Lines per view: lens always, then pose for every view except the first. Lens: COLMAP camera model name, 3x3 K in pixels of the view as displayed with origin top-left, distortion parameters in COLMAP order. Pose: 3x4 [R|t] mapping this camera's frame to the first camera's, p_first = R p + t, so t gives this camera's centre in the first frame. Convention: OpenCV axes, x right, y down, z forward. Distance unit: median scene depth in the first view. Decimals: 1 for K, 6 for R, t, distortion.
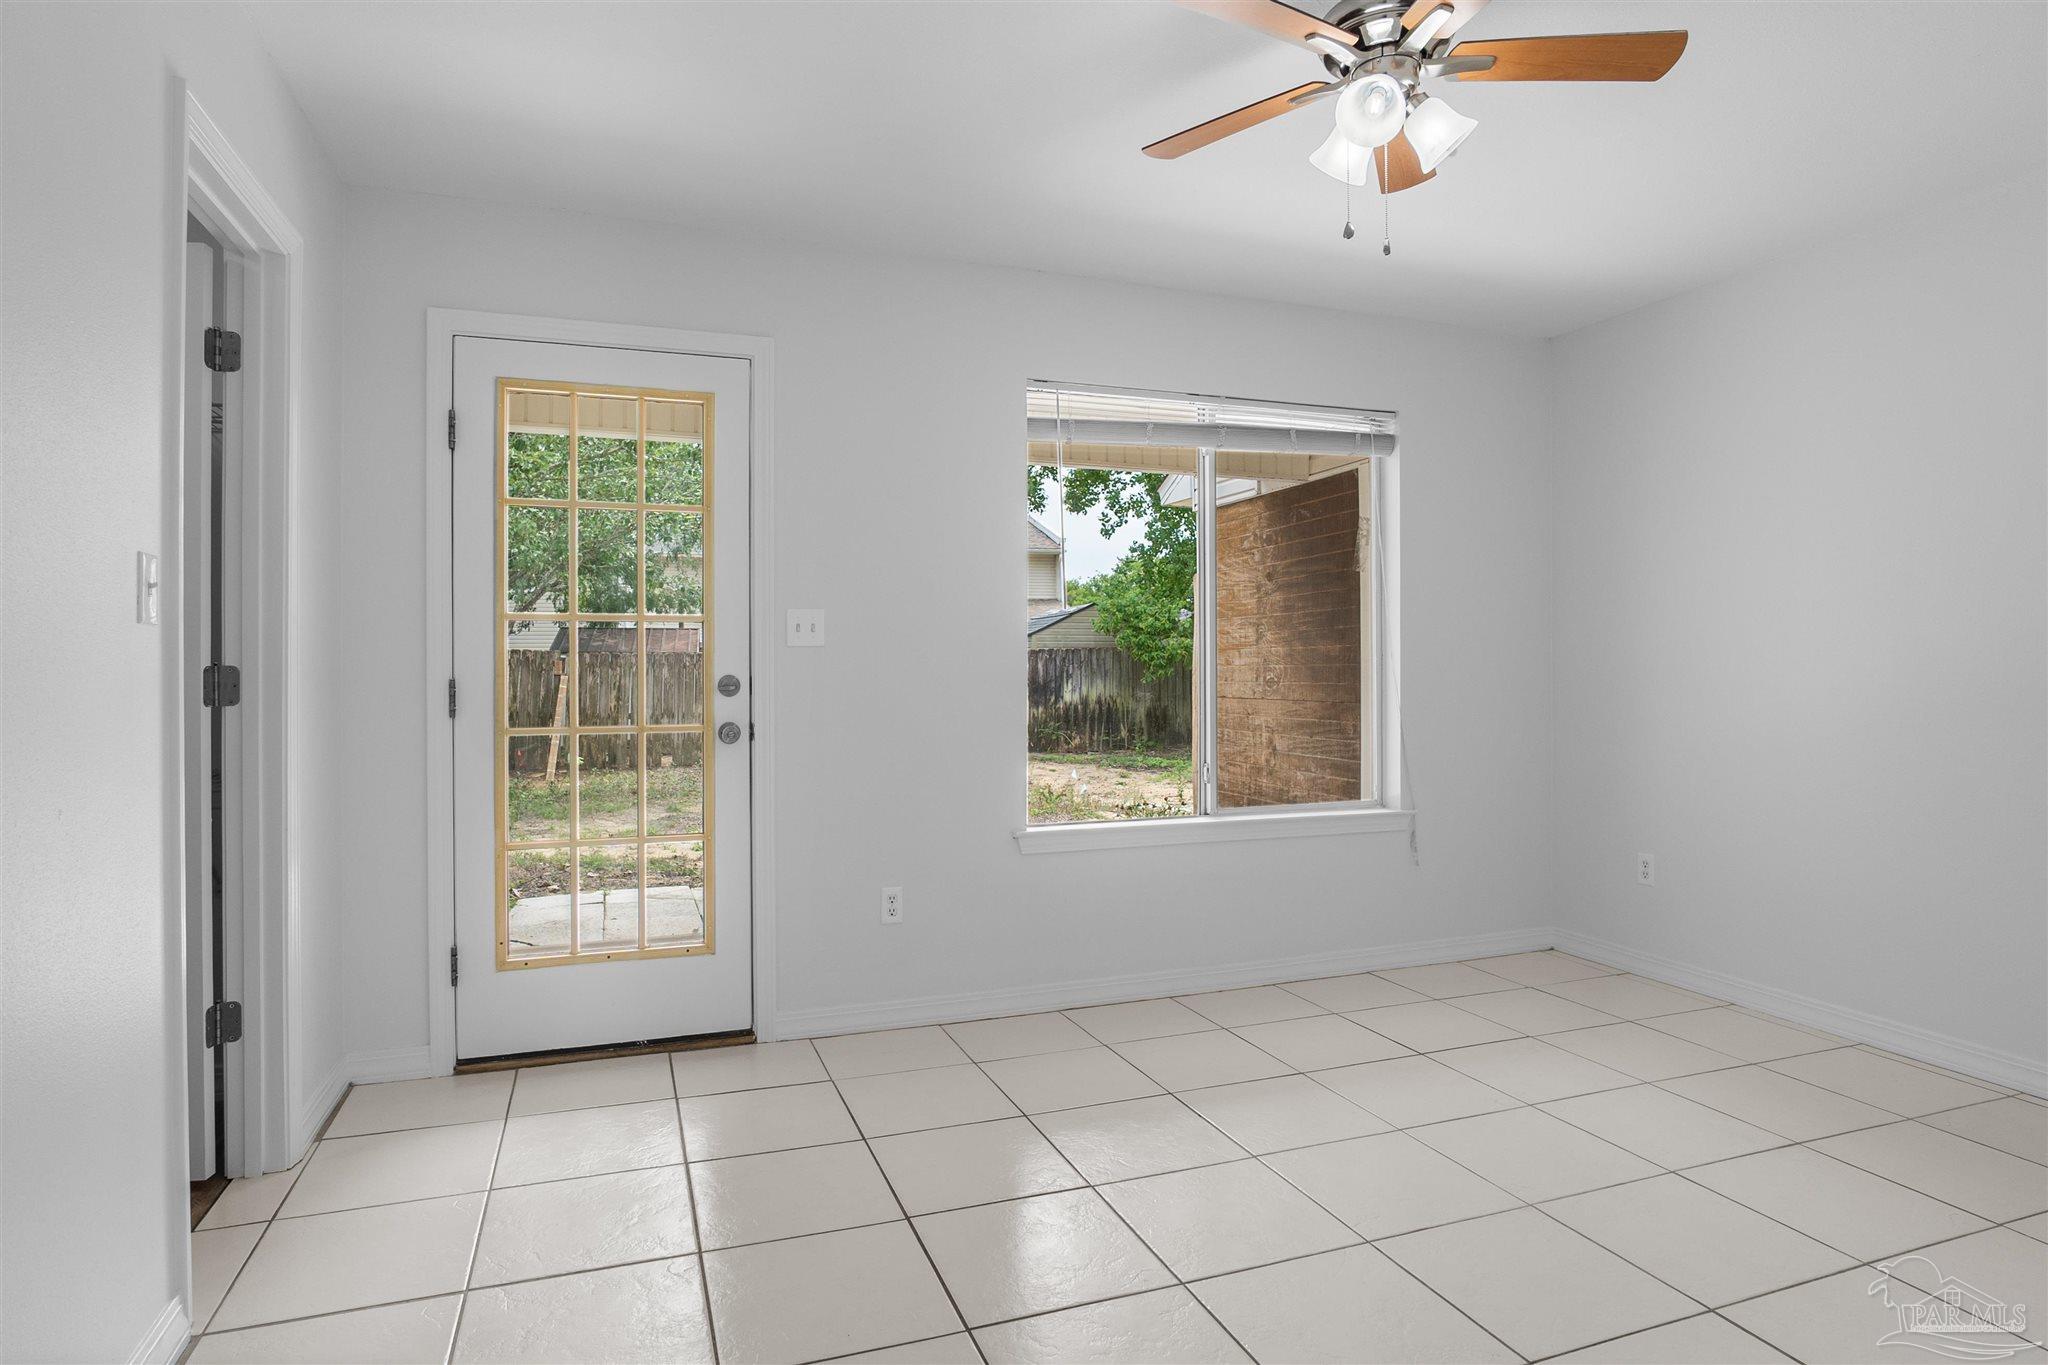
lens RADIAL K [[1093.6, 0, 1013.9], [0, 1093.6, 680.8], [0, 0, 1]] dist [-0.030668, -0.001080]
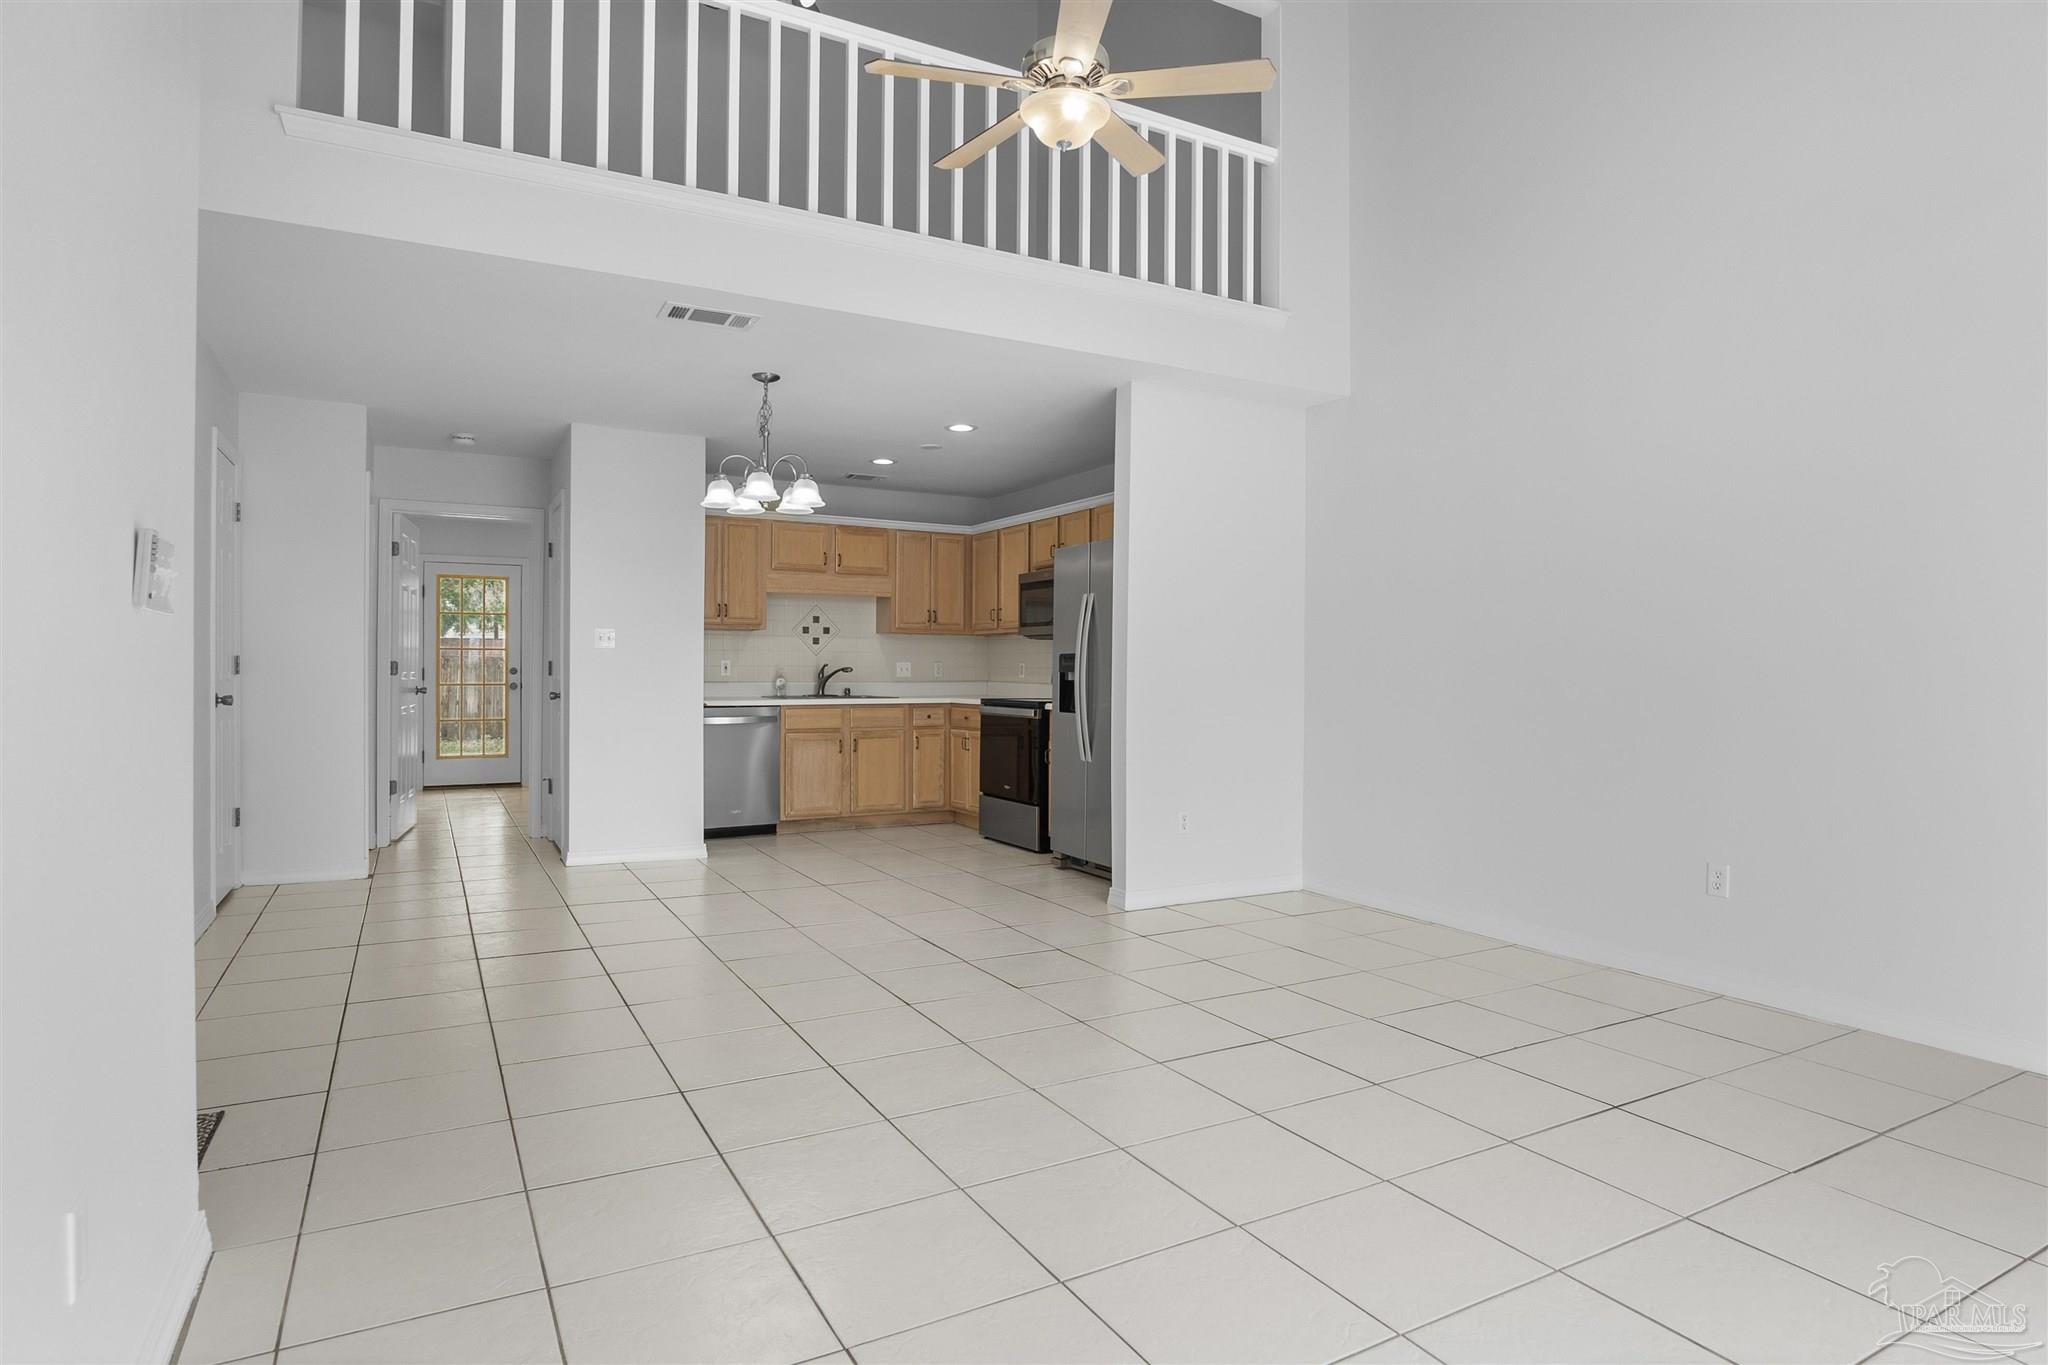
lens RADIAL K [[1093.6, 0, 1017.8], [0, 1093.6, 682.5], [0, 0, 1]] dist [-0.030668, -0.001080]
pose [[0.993696, 0.005720, 0.111960, 0.815603], [-0.006167, 0.999974, 0.003646, 0.017388], [-0.111936, -0.004313, 0.993706, -2.223778]]
